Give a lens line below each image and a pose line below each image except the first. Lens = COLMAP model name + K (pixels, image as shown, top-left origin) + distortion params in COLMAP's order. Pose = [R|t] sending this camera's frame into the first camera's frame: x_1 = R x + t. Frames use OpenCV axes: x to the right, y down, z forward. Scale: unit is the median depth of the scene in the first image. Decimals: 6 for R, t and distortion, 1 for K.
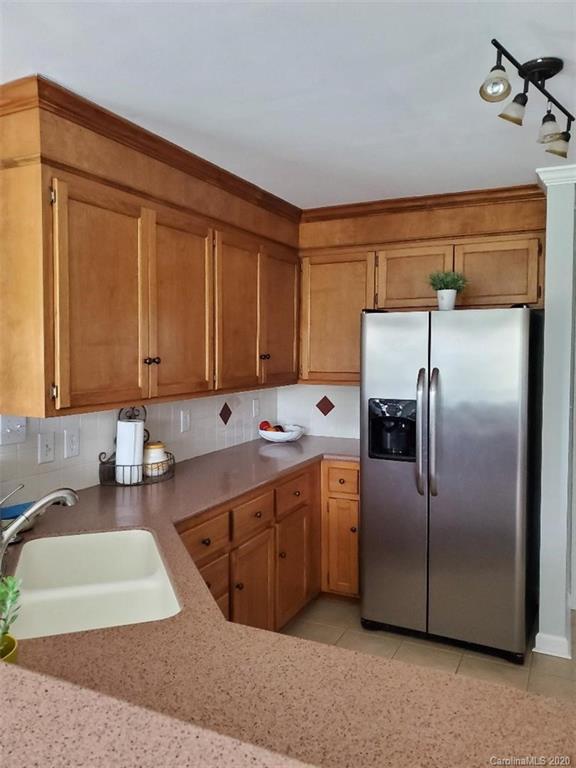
lens RADIAL K [[605.1, 0, 291.7], [0, 605.1, 379.1], [0, 0, 1]] dist [0.060424, -0.078585]
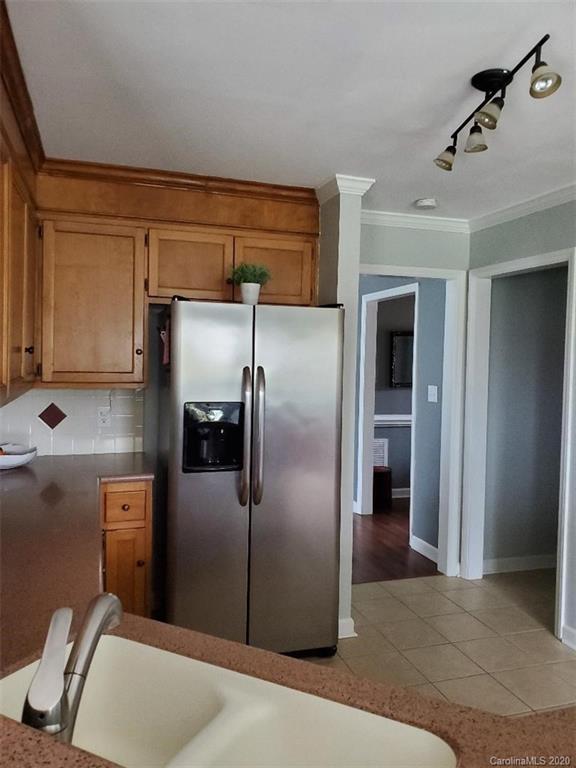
lens RADIAL K [[605.1, 0, 290.4], [0, 605.1, 384.3], [0, 0, 1]] dist [0.060424, -0.078585]
pose [[0.725351, -0.013460, 0.688248, -0.346046], [0.013322, 0.999896, 0.005515, 0.004466], [-0.688251, 0.005168, 0.725454, 0.287225]]
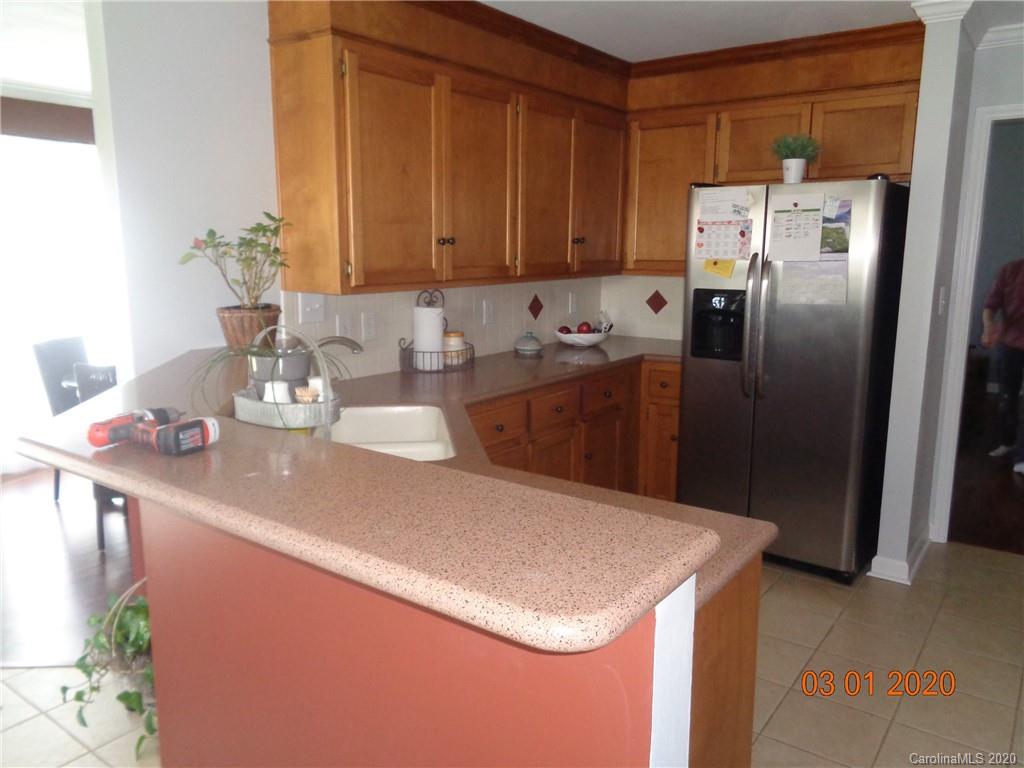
lens RADIAL K [[775.9, 0, 517.2], [0, 775.9, 402.4], [0, 0, 1]] dist [0.014780, -0.026534]
pose [[0.983341, 0.036440, -0.178078, 0.083167], [-0.009194, 0.988416, 0.151493, 0.026688], [0.181535, -0.147332, 0.972285, -0.162347]]
